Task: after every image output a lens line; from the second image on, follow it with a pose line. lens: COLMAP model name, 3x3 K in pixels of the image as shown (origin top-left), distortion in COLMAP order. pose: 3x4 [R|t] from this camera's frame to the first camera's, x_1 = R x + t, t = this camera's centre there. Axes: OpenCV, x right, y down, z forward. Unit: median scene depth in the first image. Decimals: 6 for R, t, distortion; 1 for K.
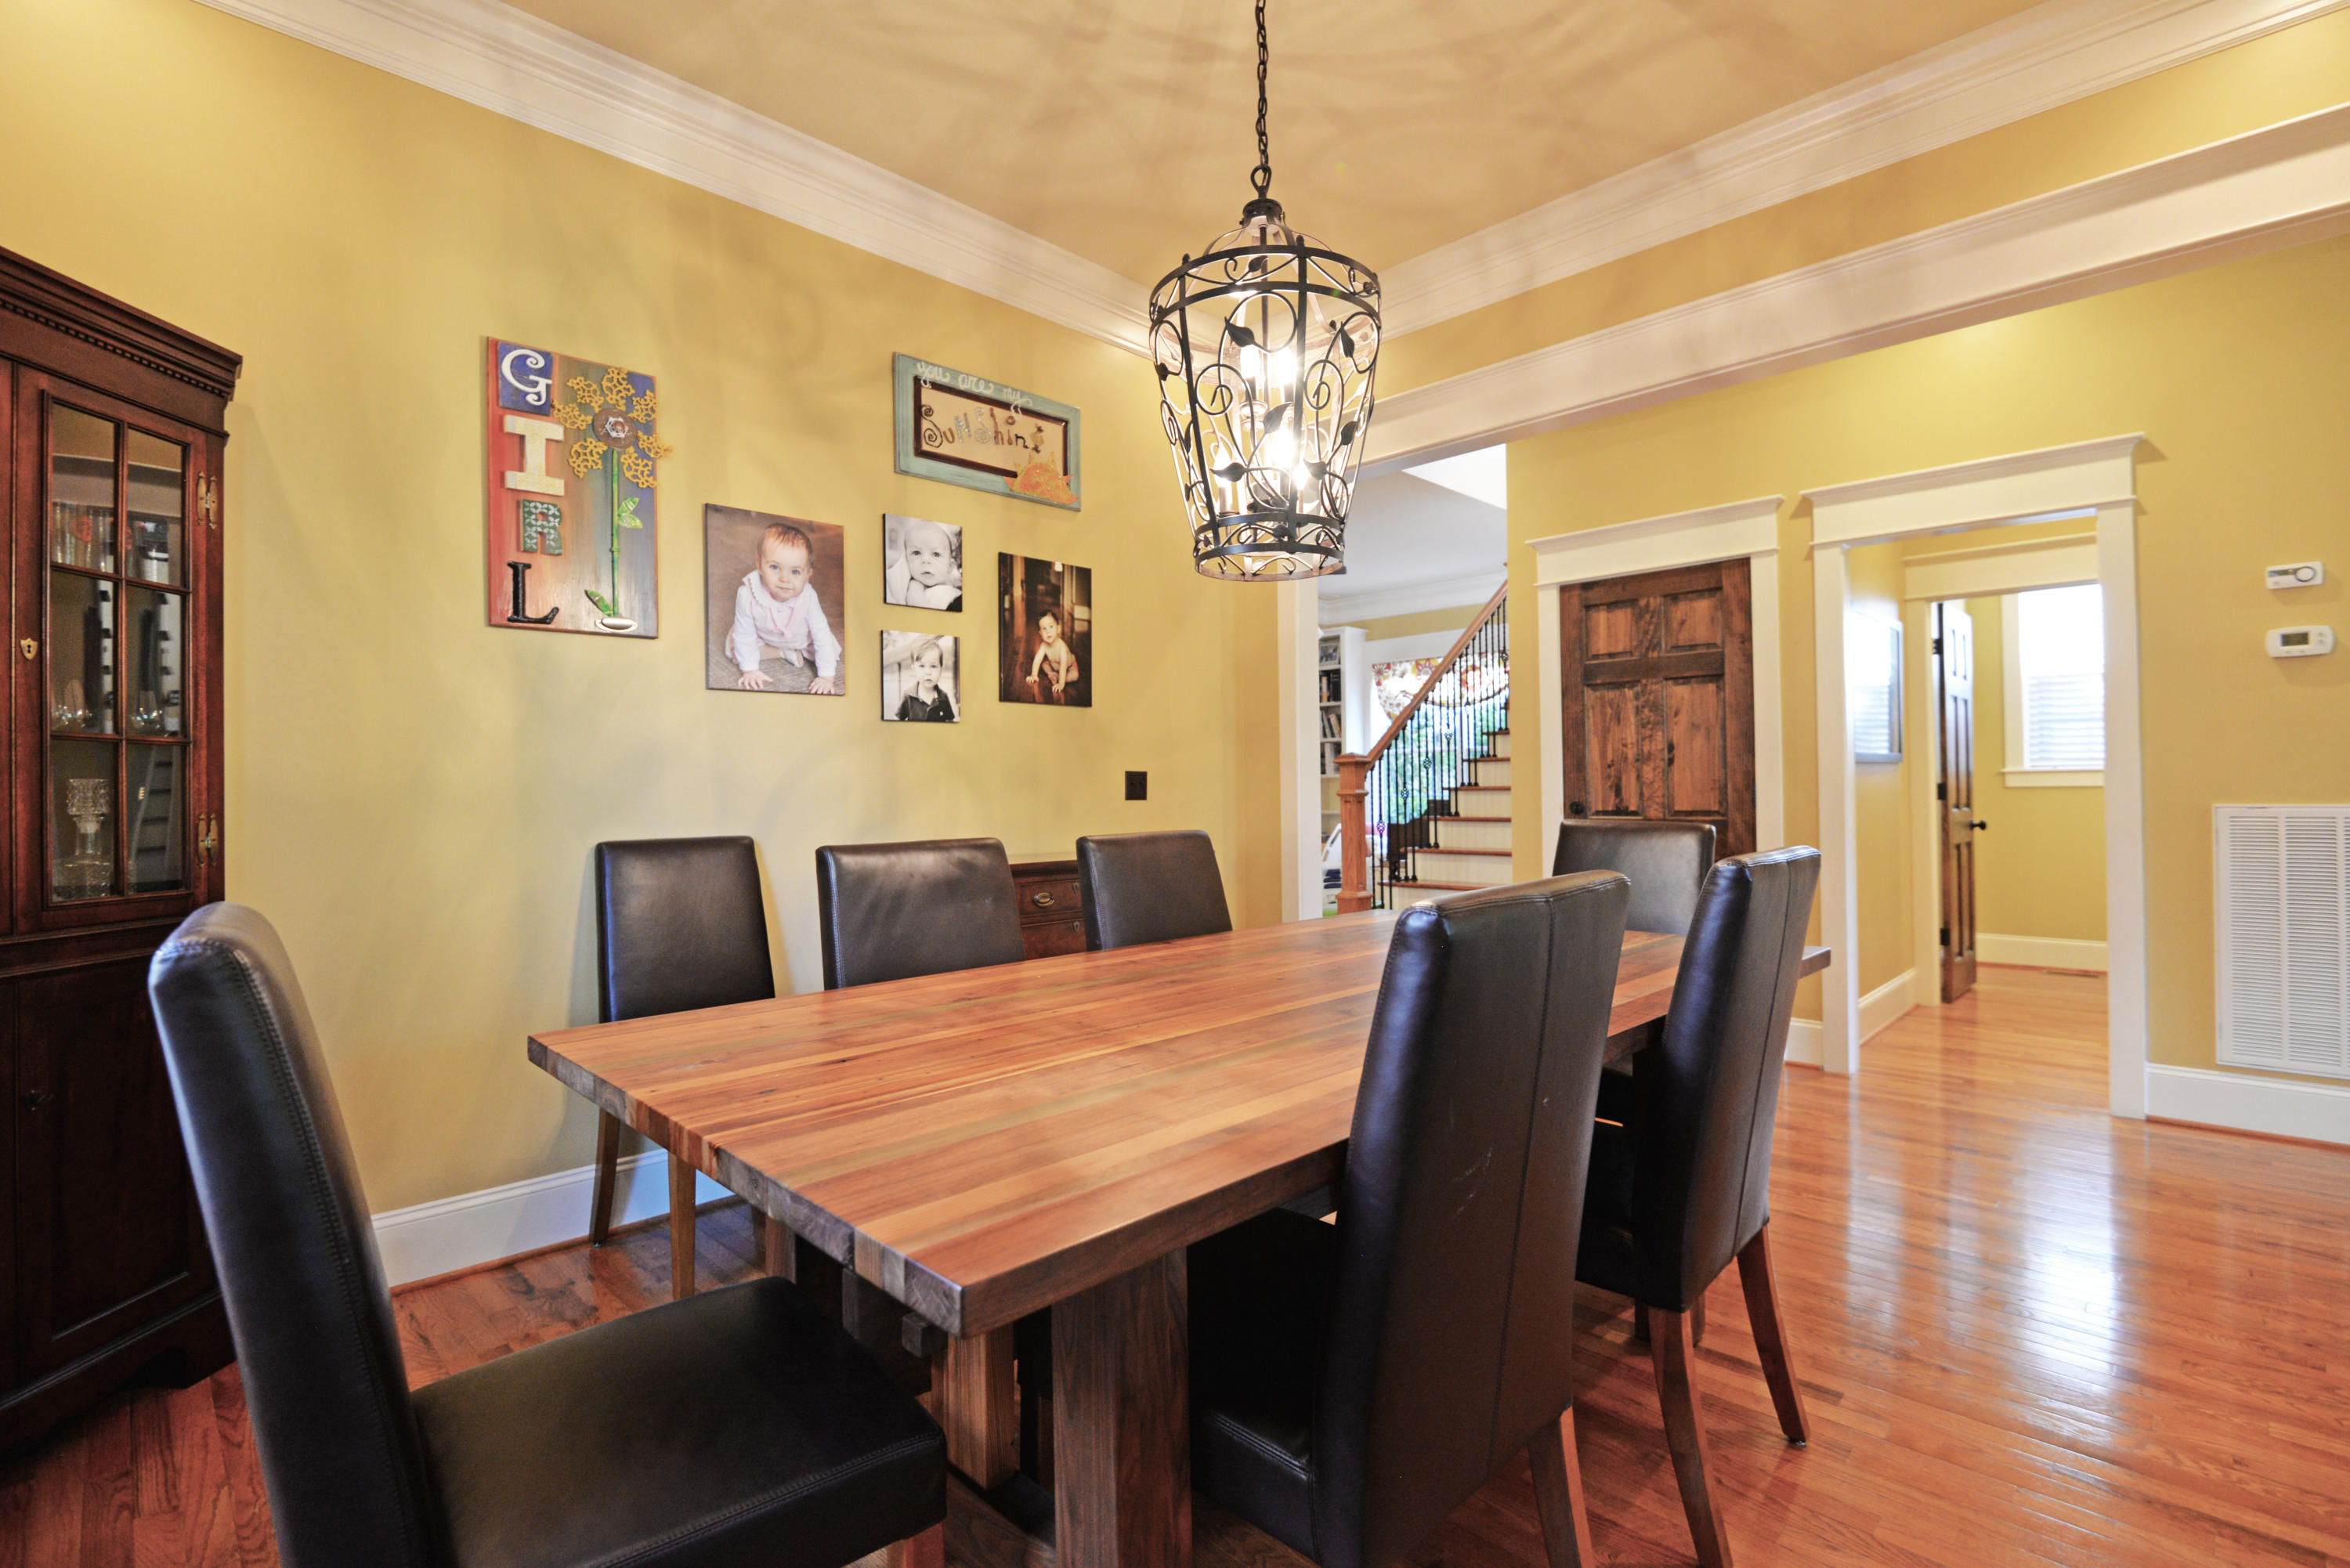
lens RADIAL K [[1081.3, 0, 1170.7], [0, 1081.3, 780.6], [0, 0, 1]] dist [-0.008766, -0.004560]
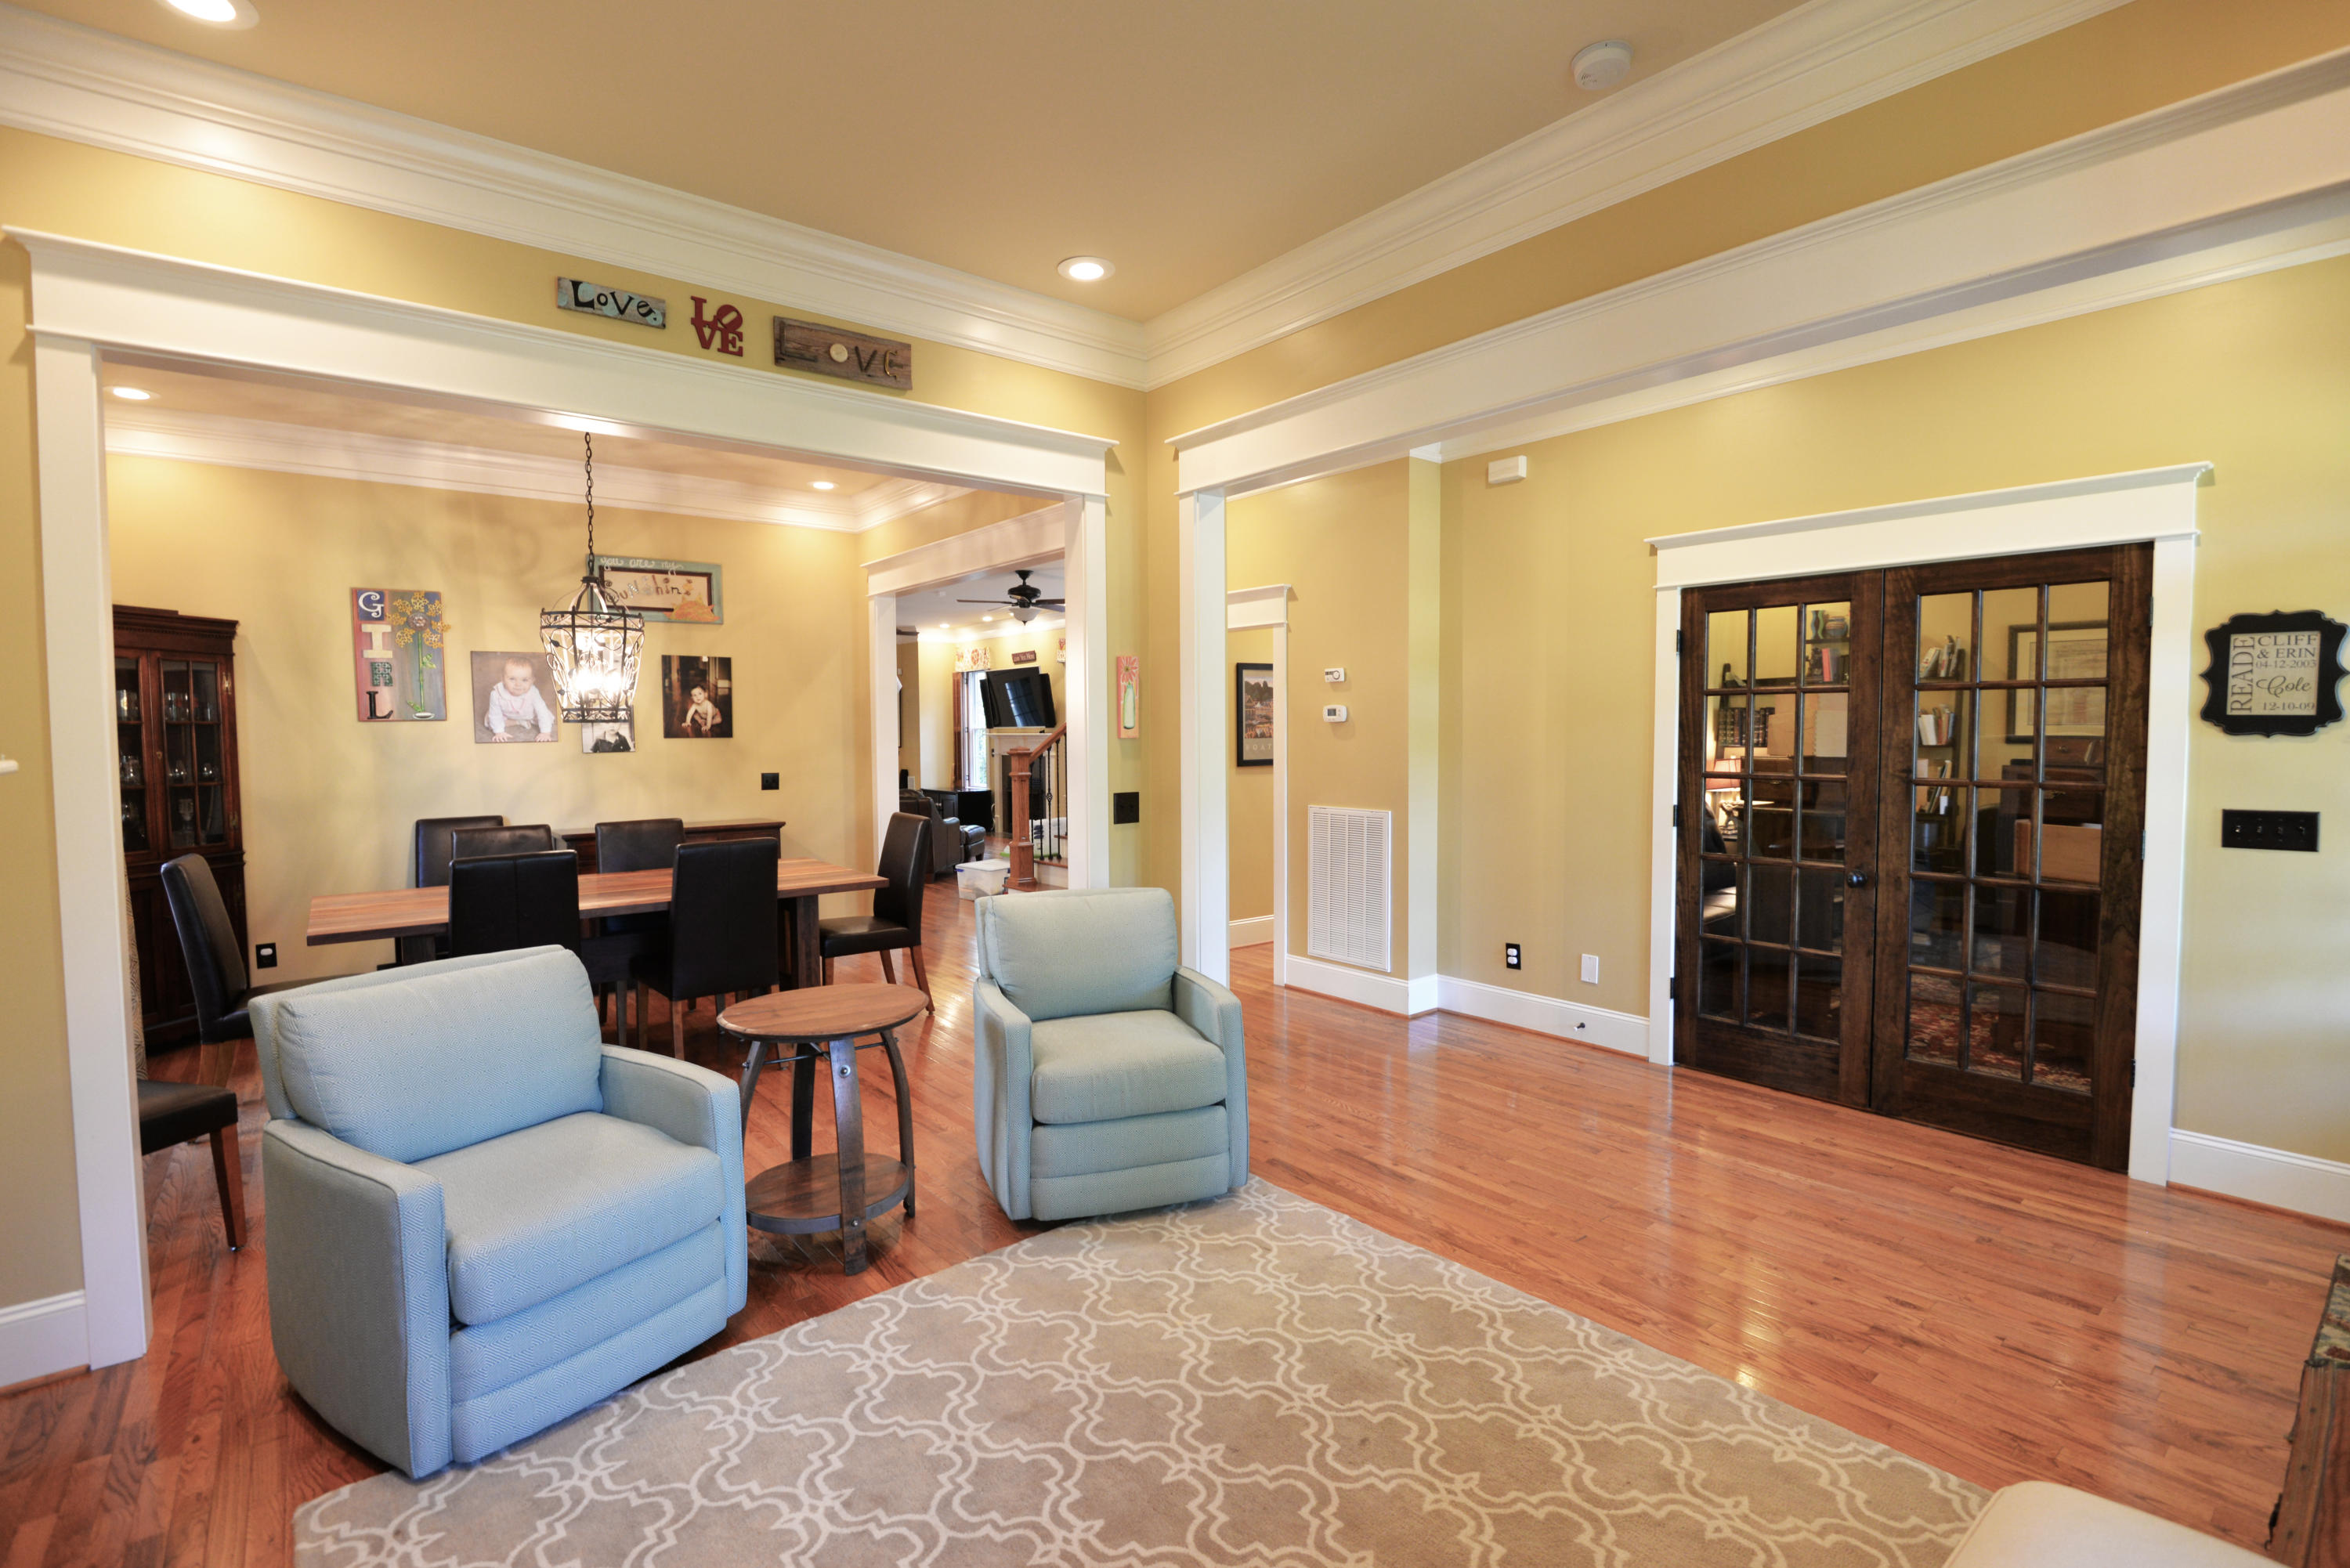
lens RADIAL K [[1081.3, 0, 1165.3], [0, 1081.3, 781.7], [0, 0, 1]] dist [-0.008766, -0.004560]
pose [[0.993742, 0.009702, -0.111279, 0.991693], [-0.002928, 0.998141, 0.060878, -0.127561], [0.111662, -0.060171, 0.991923, -0.791978]]
